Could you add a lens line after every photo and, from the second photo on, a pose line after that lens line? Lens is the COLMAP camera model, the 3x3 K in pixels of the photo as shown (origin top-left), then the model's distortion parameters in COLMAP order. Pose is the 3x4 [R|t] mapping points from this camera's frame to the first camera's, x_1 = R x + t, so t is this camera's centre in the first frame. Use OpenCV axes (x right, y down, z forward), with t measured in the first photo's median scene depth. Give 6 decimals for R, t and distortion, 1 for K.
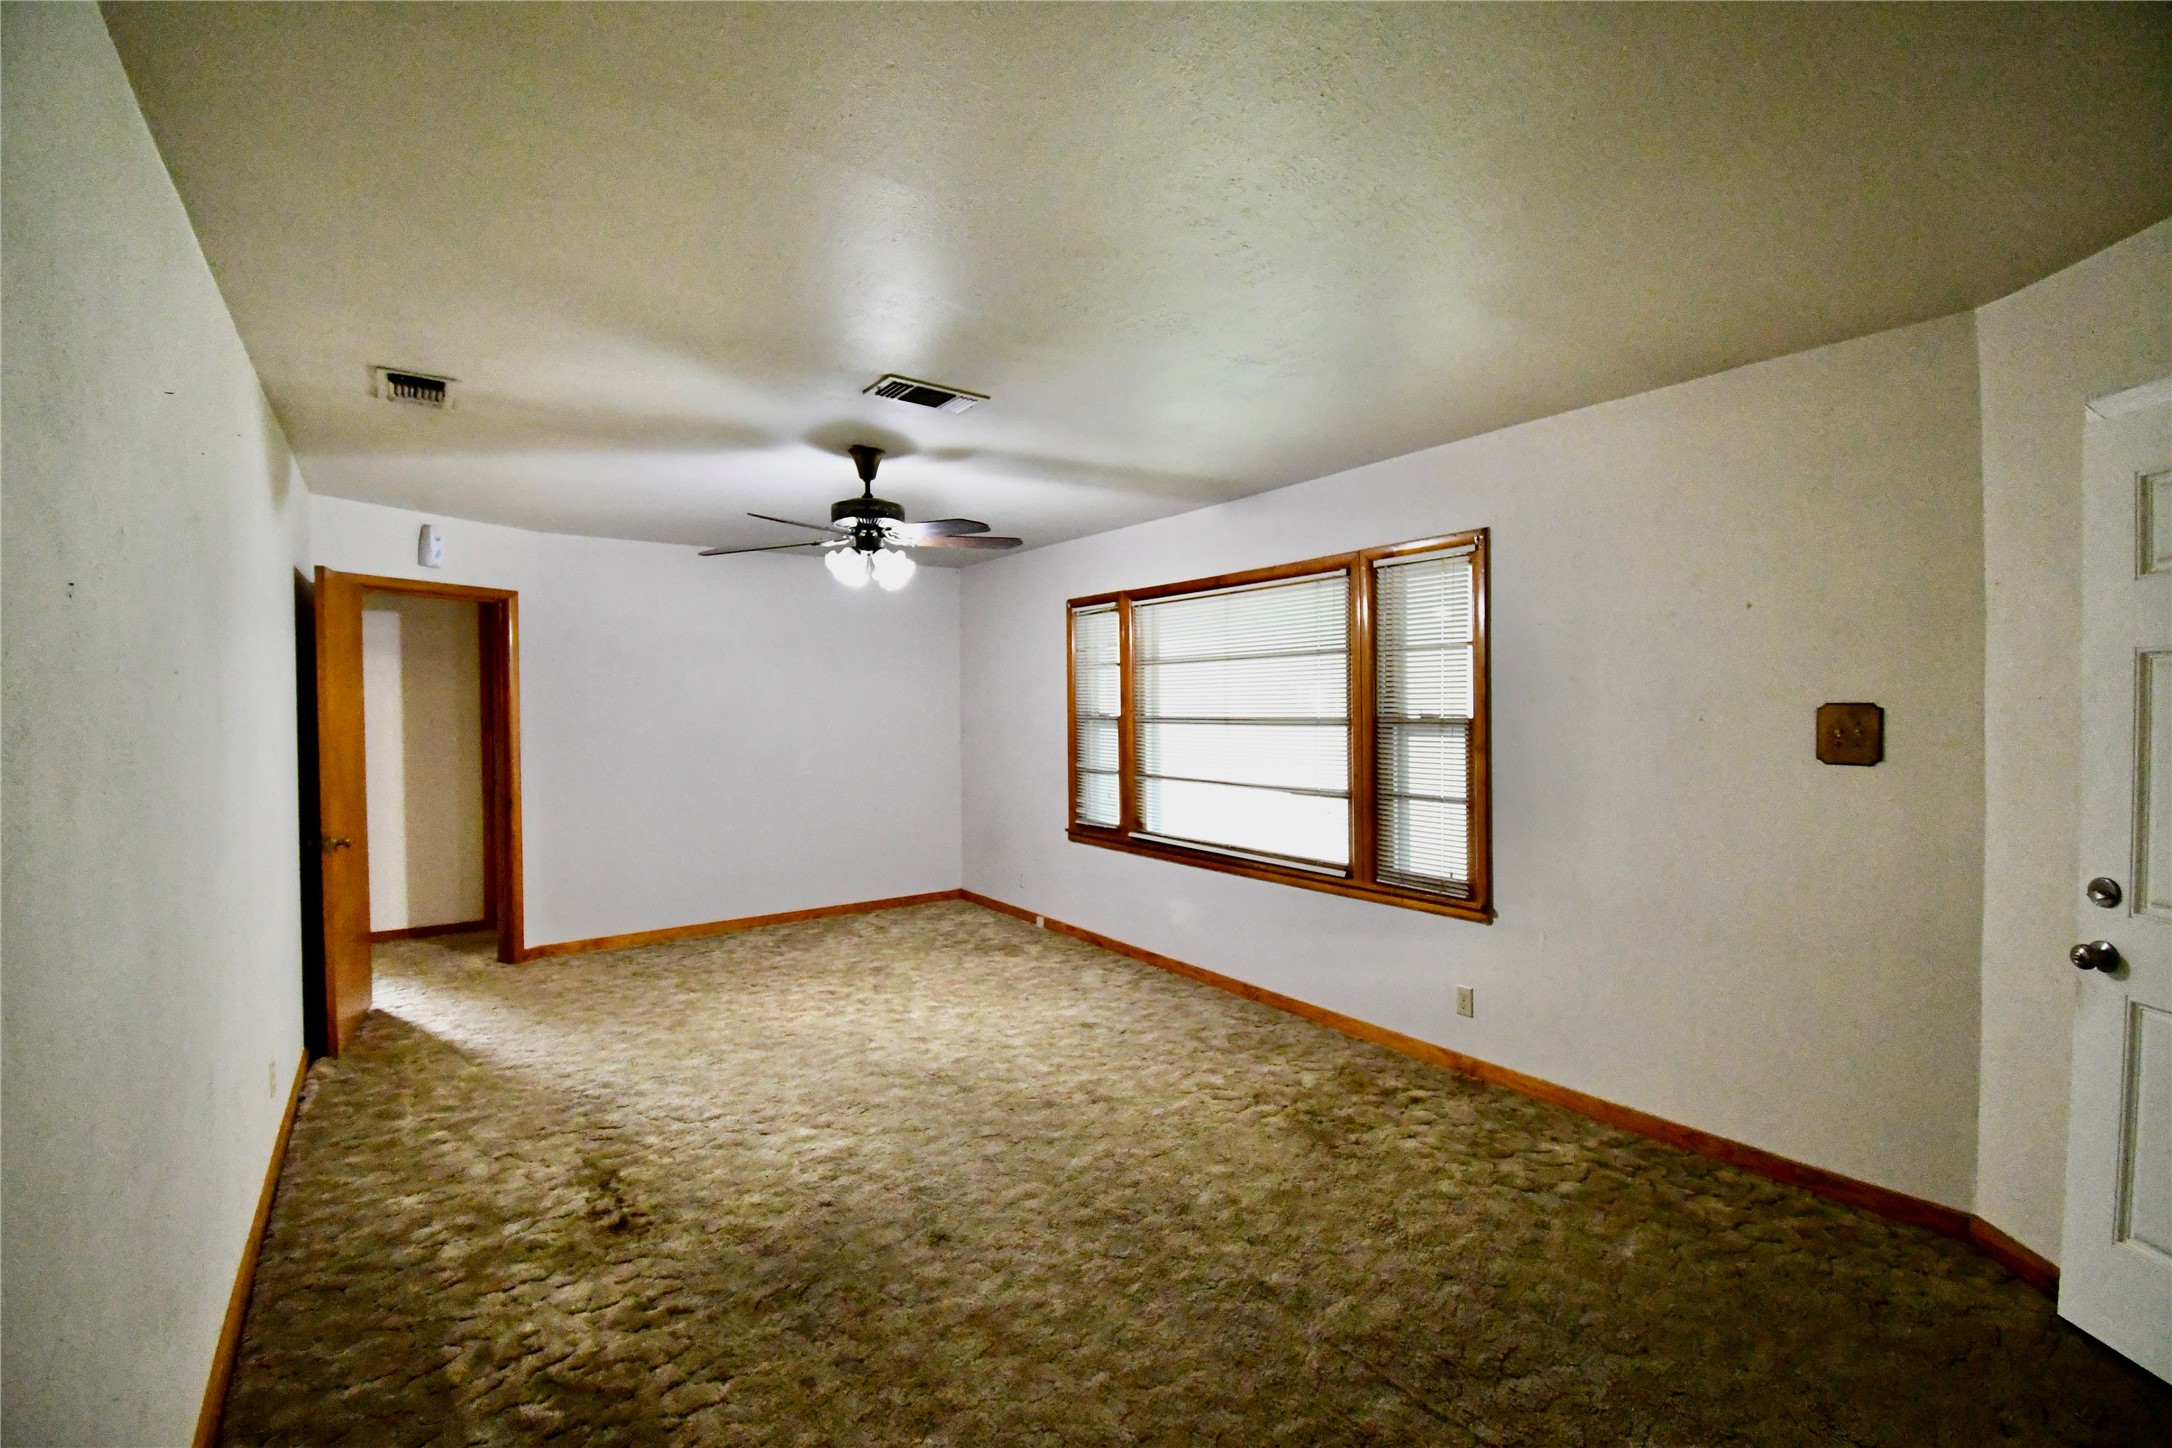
lens RADIAL K [[952.1, 0, 1086.0], [0, 952.1, 724.0], [0, 0, 1]] dist [0.024839, -0.030562]
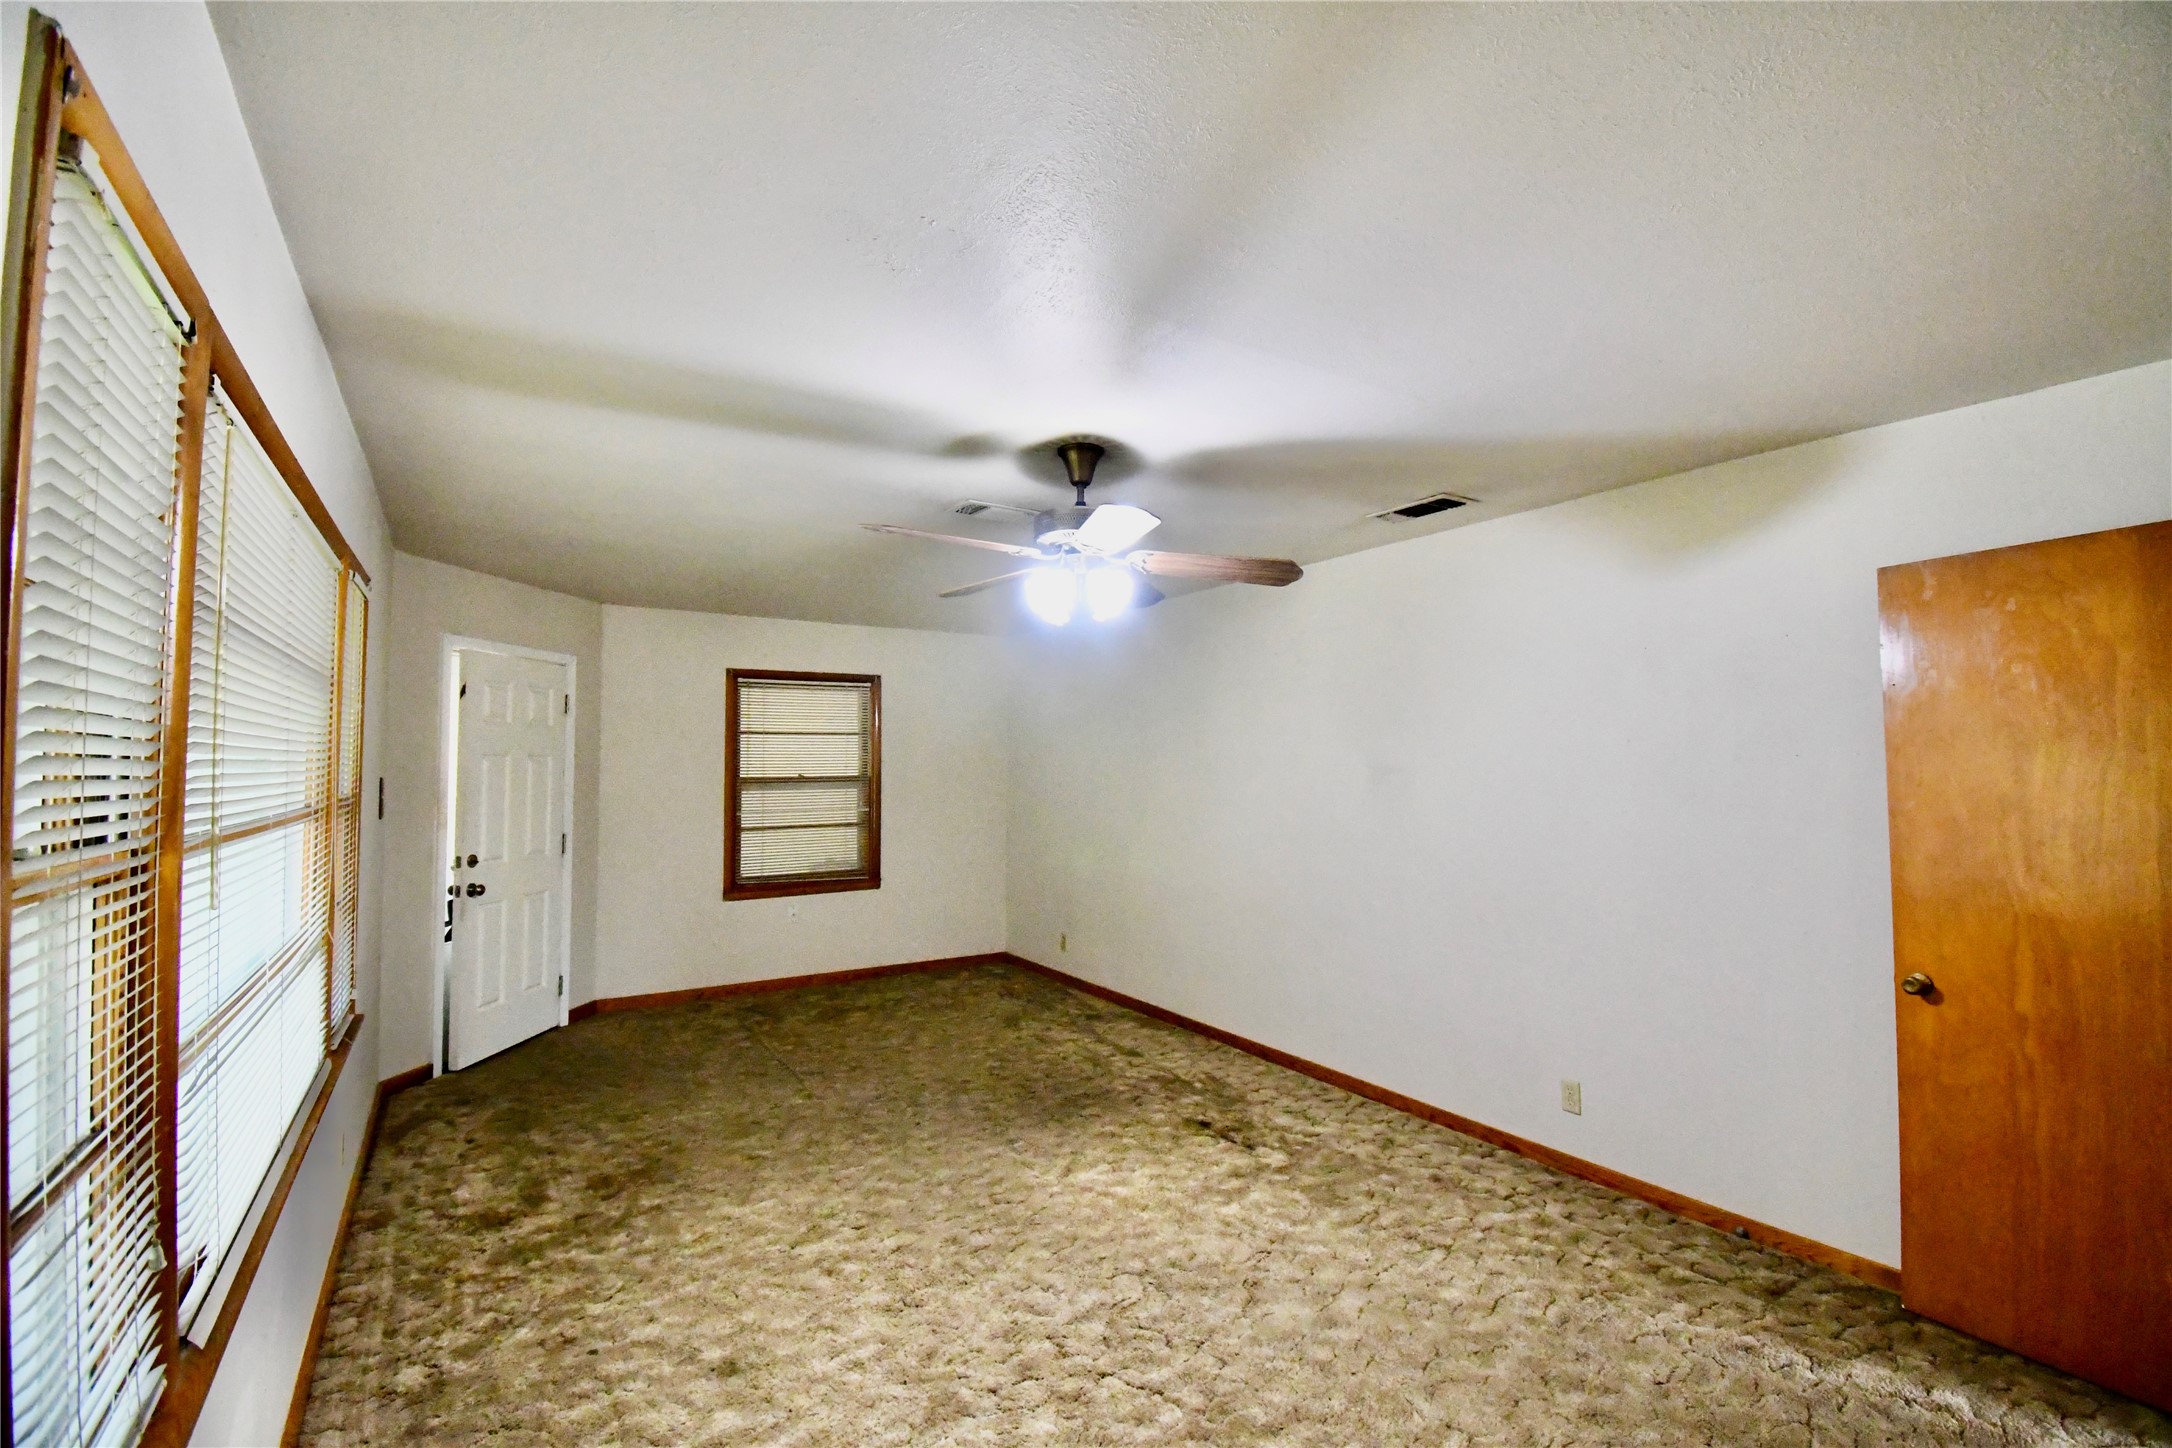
lens RADIAL K [[952.1, 0, 1086.0], [0, 952.1, 724.0], [0, 0, 1]] dist [0.024839, -0.030562]
pose [[-0.998940, 0.008445, 0.045240, -0.323553], [0.007253, 0.999624, -0.026461, -0.051286], [-0.045446, -0.026104, -0.998626, 2.147796]]
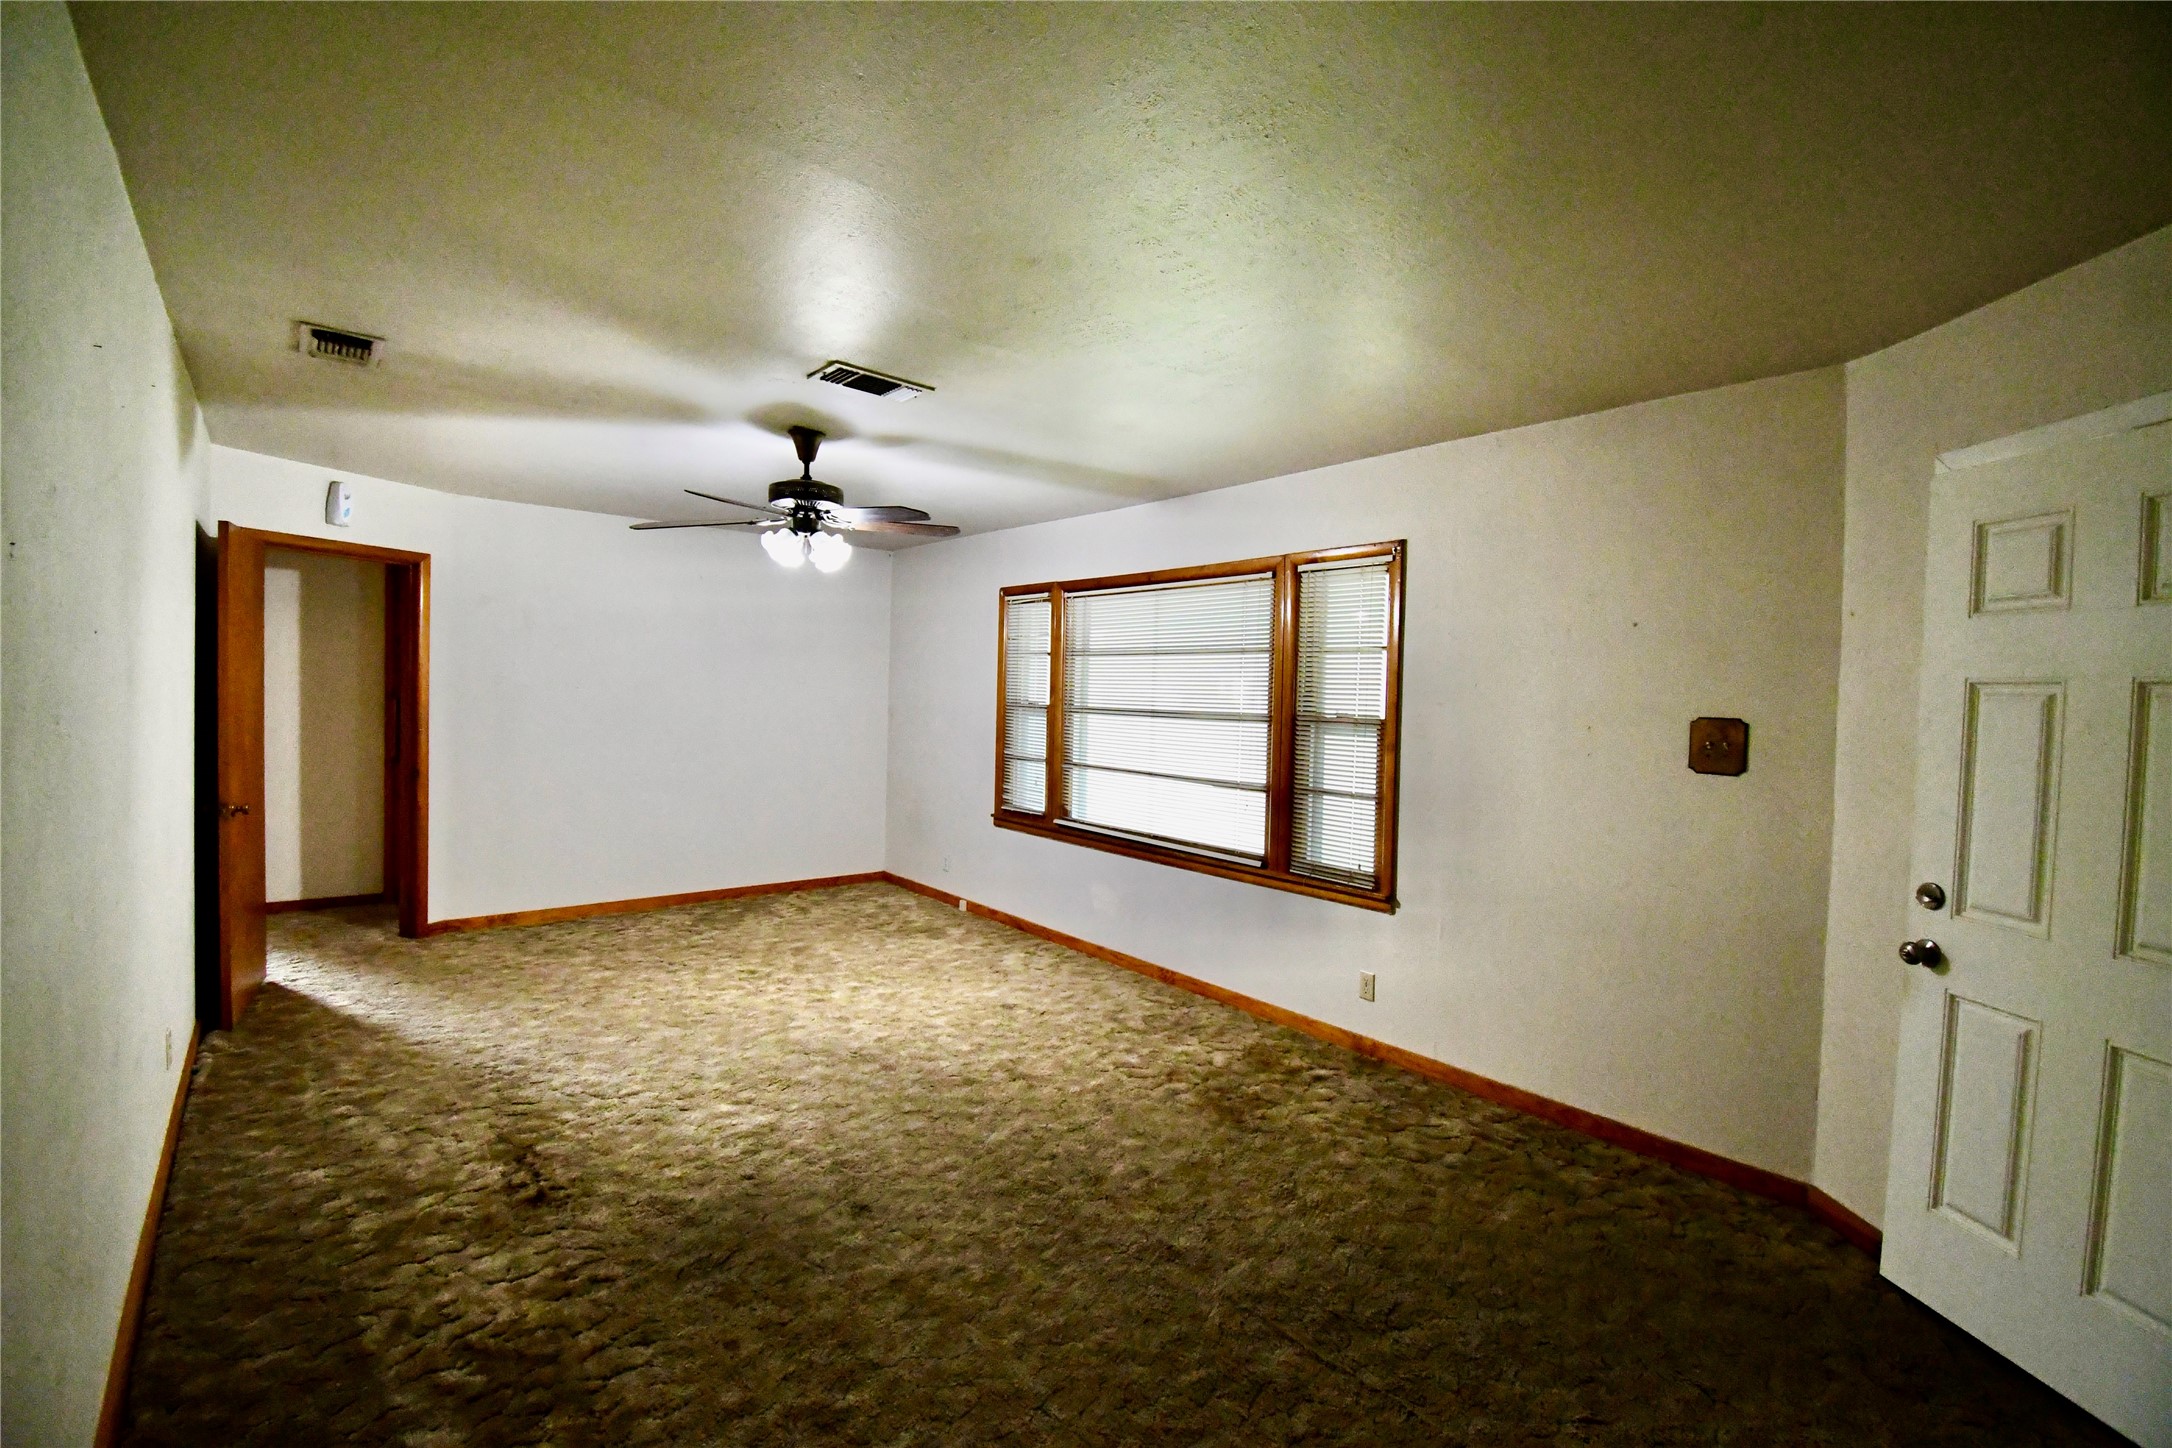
lens RADIAL K [[952.1, 0, 1086.0], [0, 952.1, 724.0], [0, 0, 1]] dist [0.024839, -0.030562]
pose [[0.996293, 0.032616, 0.079599, -0.009904], [-0.033728, 0.999351, 0.012658, -0.003961], [-0.079134, -0.015295, 0.996747, -0.032455]]
